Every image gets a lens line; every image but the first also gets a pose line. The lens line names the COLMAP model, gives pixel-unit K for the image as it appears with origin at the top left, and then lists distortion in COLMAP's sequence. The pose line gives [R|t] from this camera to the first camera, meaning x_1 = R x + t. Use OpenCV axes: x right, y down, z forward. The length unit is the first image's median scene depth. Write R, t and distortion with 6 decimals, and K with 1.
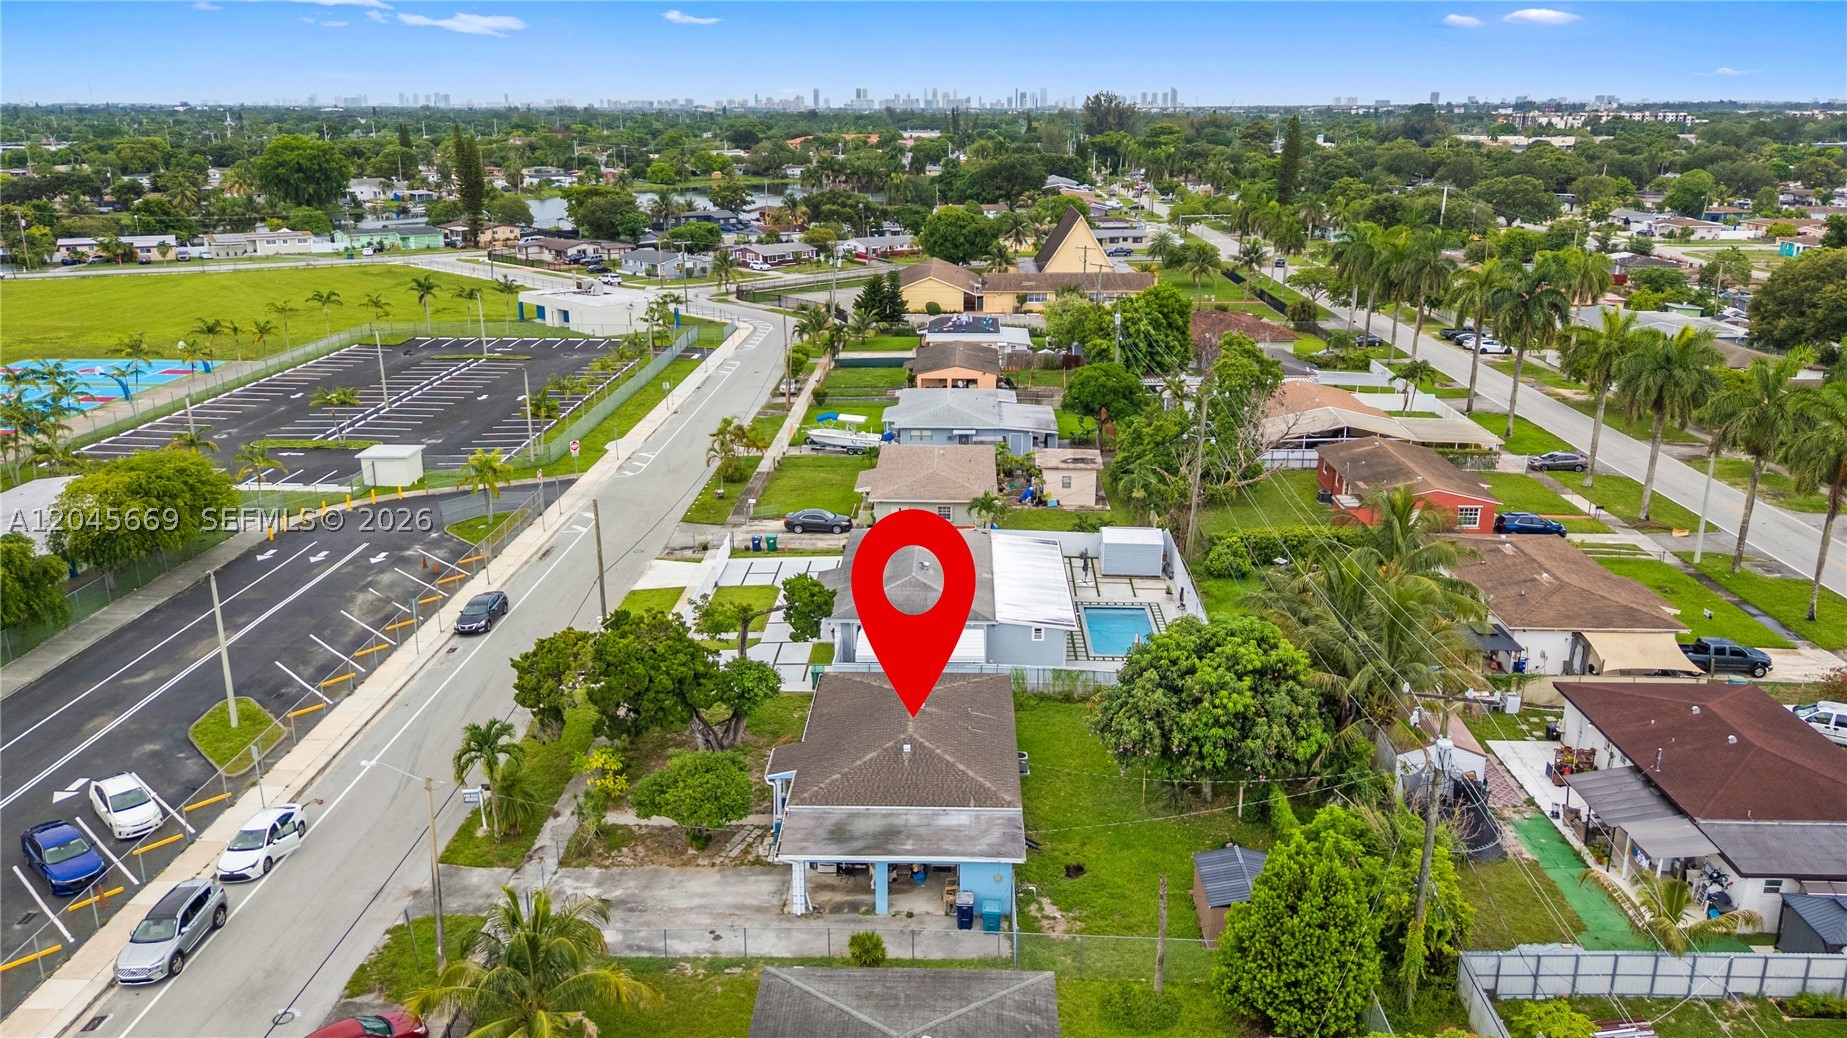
lens RADIAL K [[1359.2, 0, 928.9], [0, 1359.2, 514.5], [0, 0, 1]] dist [0.069320, -0.057966]
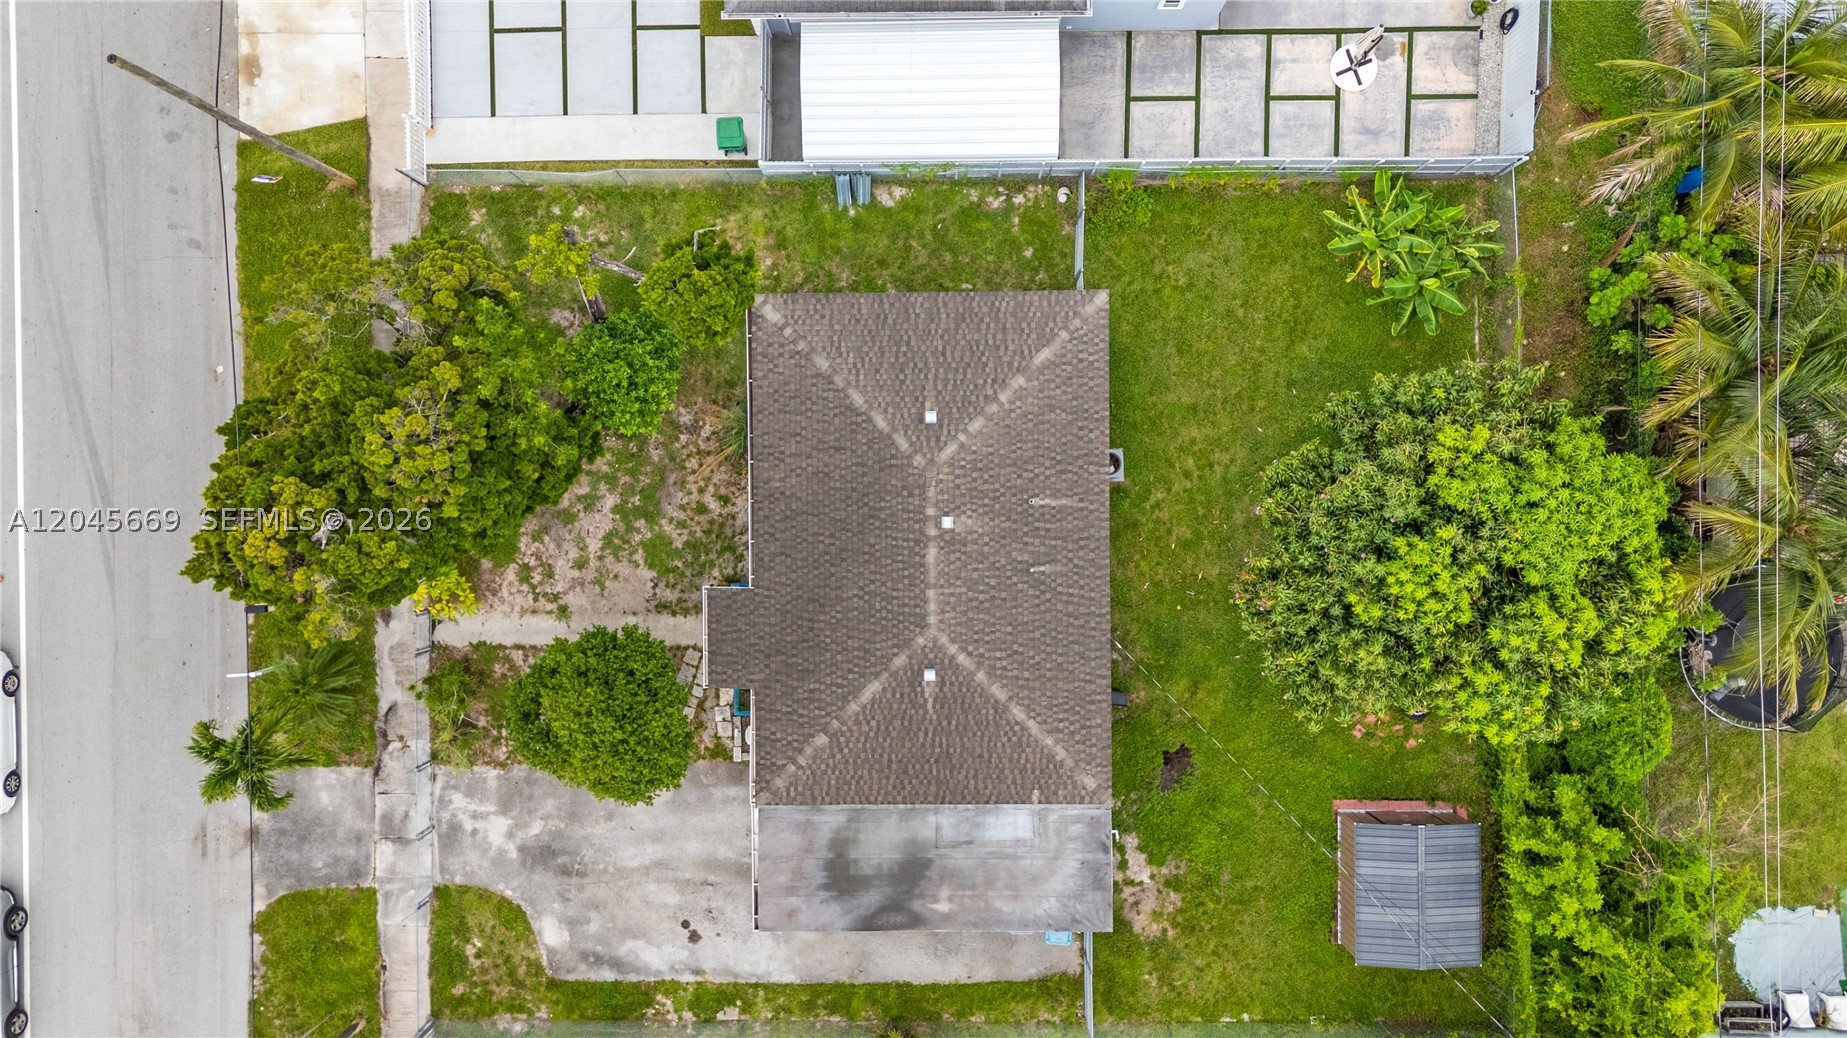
lens RADIAL K [[1359.2, 0, 926.4], [0, 1359.2, 516.2], [0, 0, 1]] dist [0.069320, -0.057966]
pose [[0.999373, -0.033243, -0.012222, -0.004163], [0.020780, 0.270877, 0.962390, -0.235936], [-0.028682, -0.962040, 0.271398, 0.494210]]
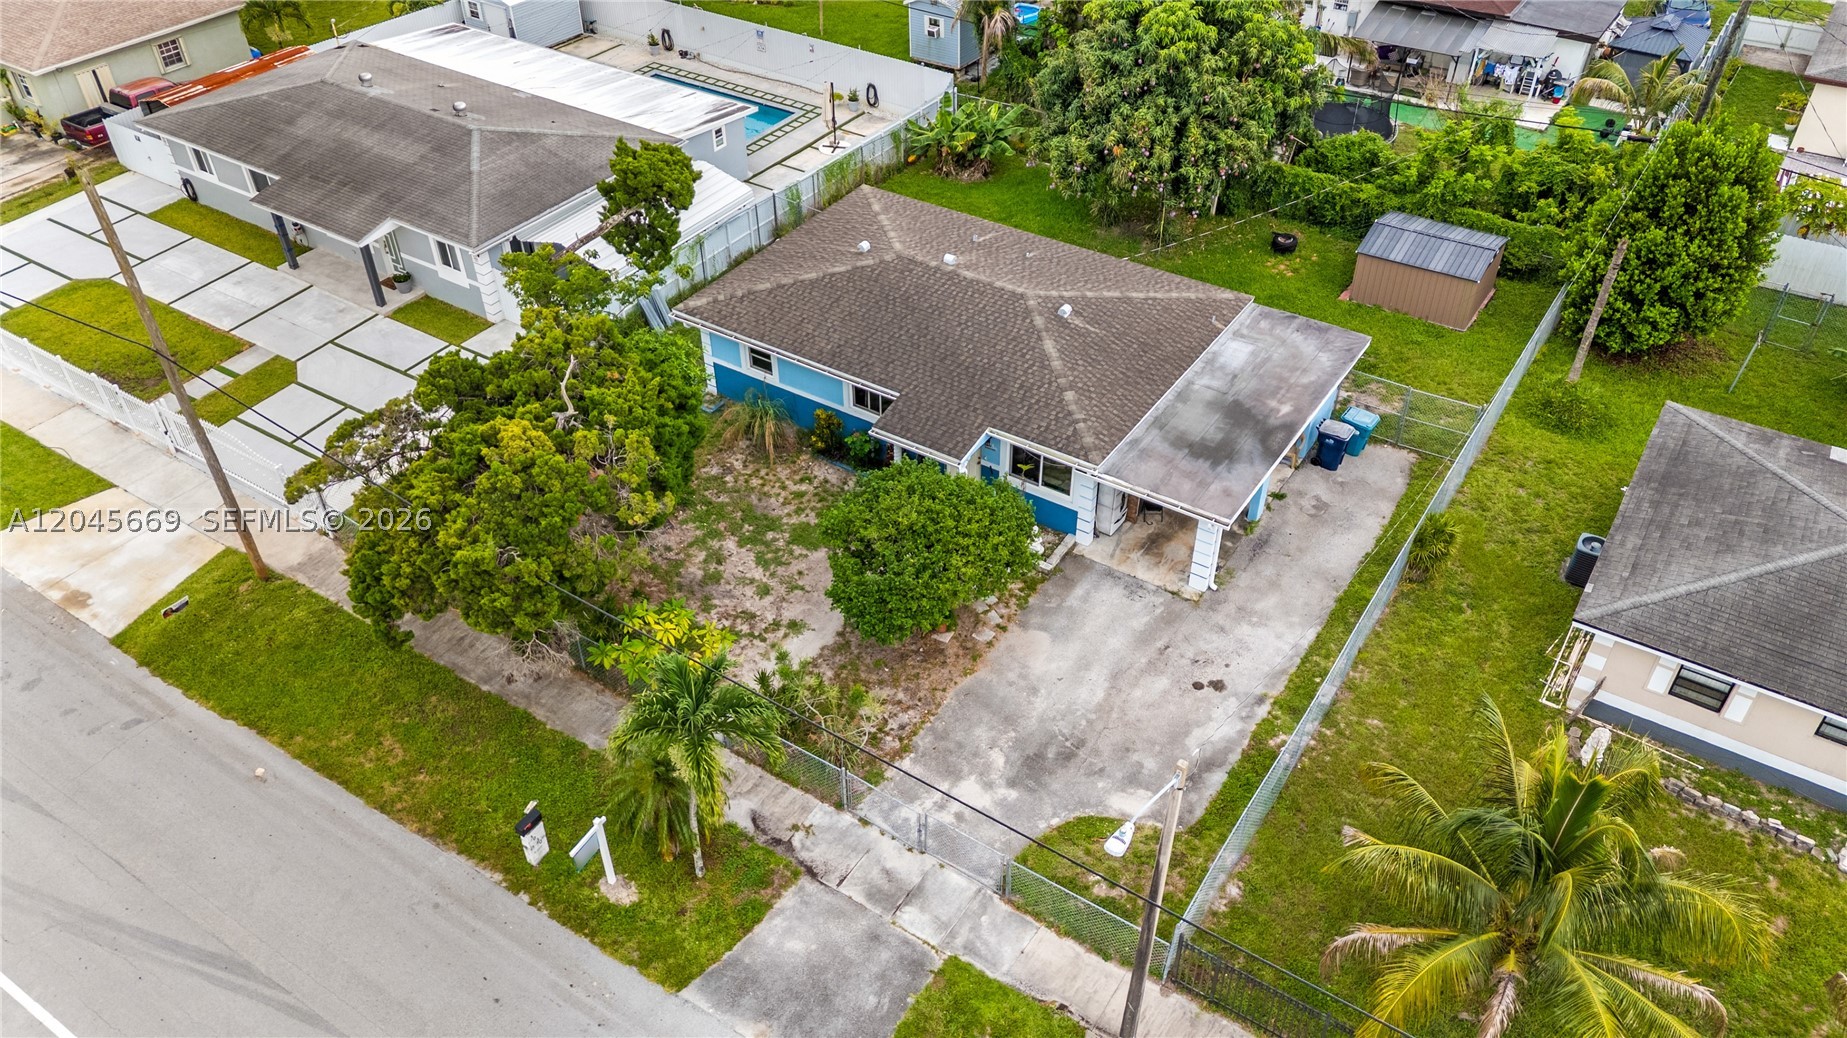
lens RADIAL K [[1359.2, 0, 928.1], [0, 1359.2, 511.5], [0, 0, 1]] dist [0.069320, -0.057966]
pose [[0.524002, -0.537832, 0.660423, -0.282584], [0.247878, 0.838137, 0.485884, -0.039955], [-0.814849, -0.090900, 0.572502, 0.372705]]
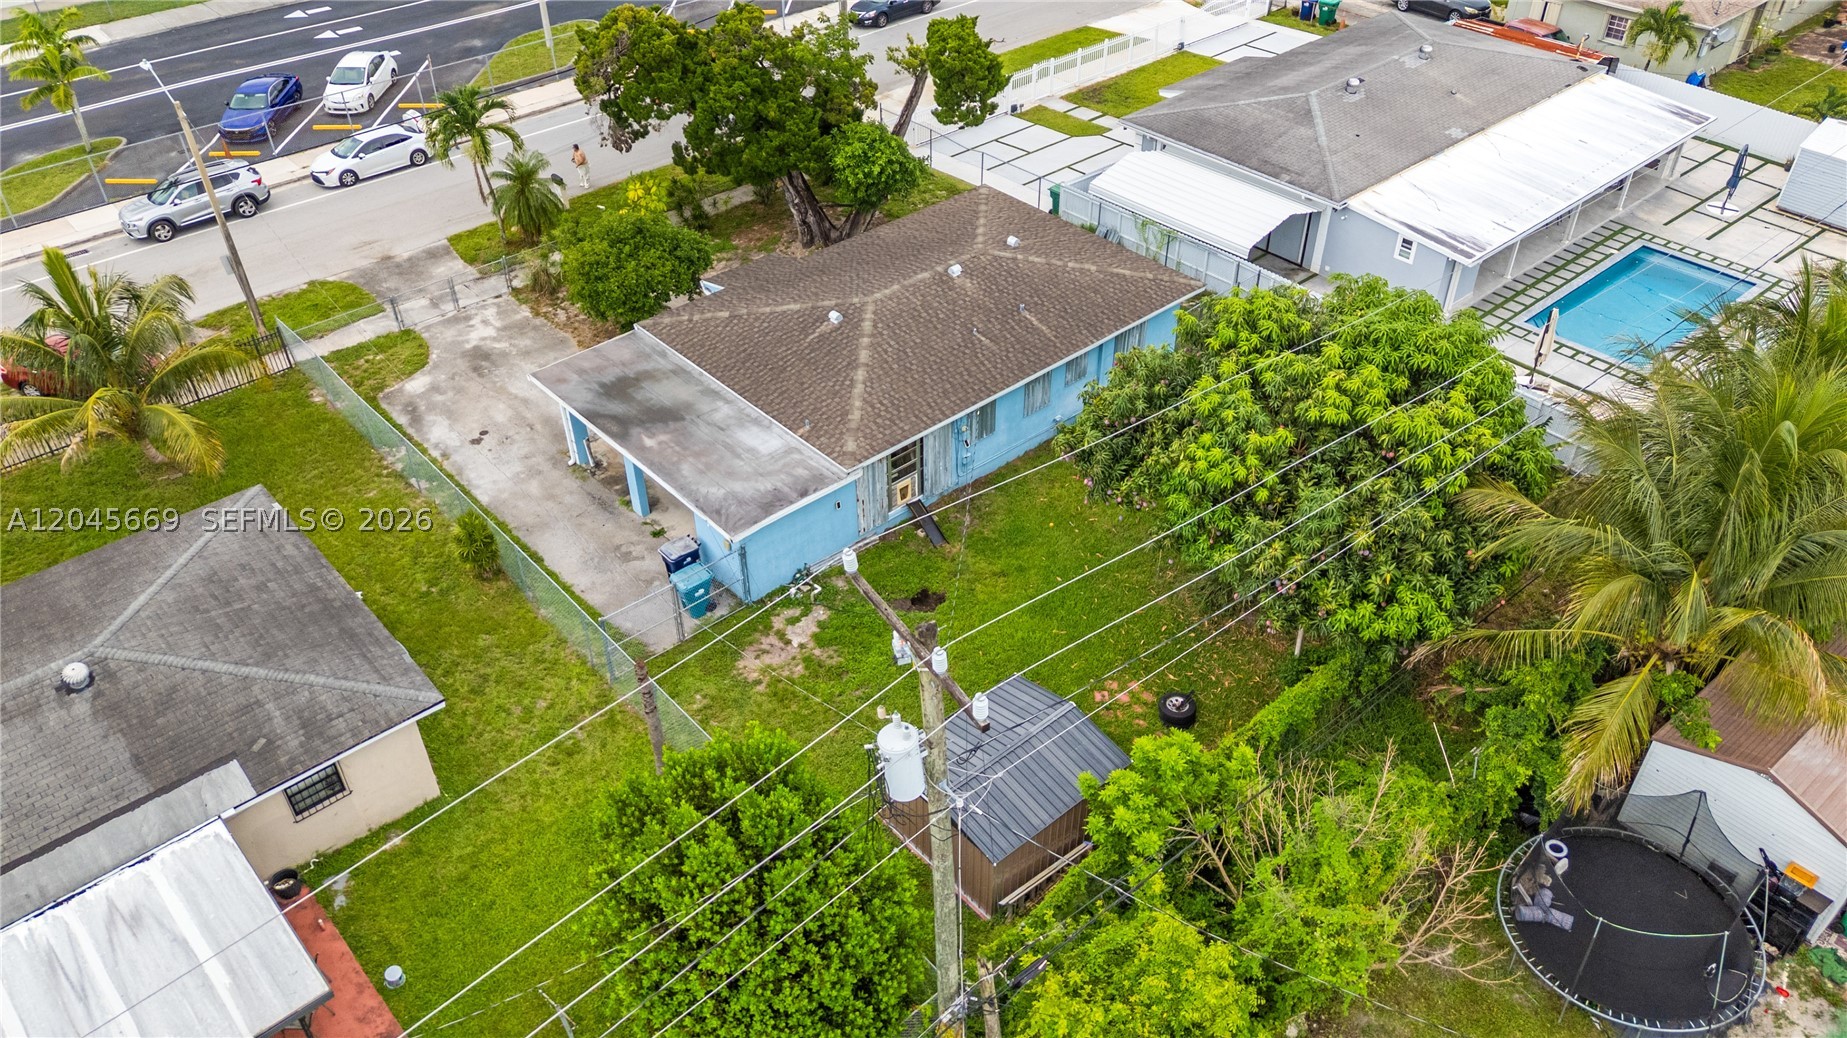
lens RADIAL K [[1359.2, 0, 928.4], [0, 1359.2, 517.2], [0, 0, 1]] dist [0.069320, -0.057966]
pose [[0.683502, 0.447450, -0.576726, 0.231366], [-0.199492, 0.874518, 0.442064, -0.019968], [0.702160, -0.187100, 0.686998, 0.314521]]
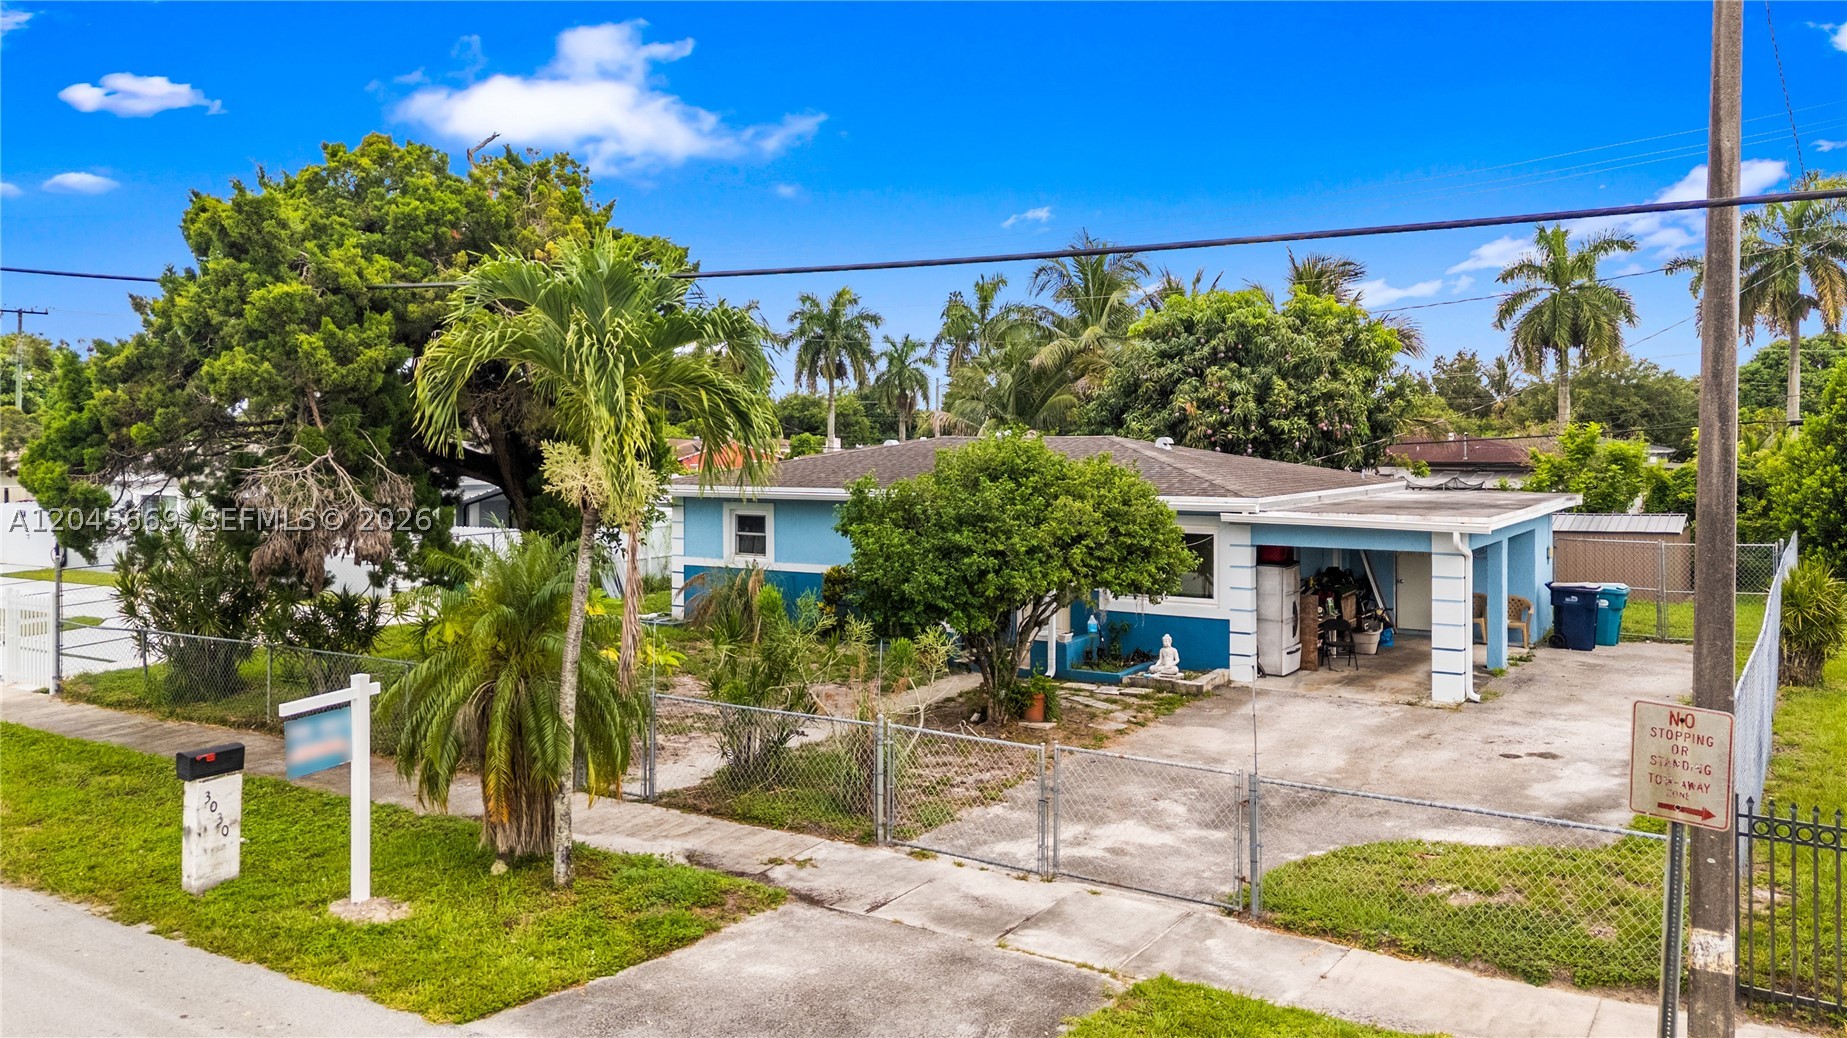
lens RADIAL K [[1359.2, 0, 929.0], [0, 1359.2, 524.2], [0, 0, 1]] dist [0.069320, -0.057966]
pose [[0.511982, -0.054857, 0.857243, -0.253537], [0.247960, 0.964915, -0.086345, 0.119599], [-0.822430, 0.256769, 0.507621, 0.456585]]
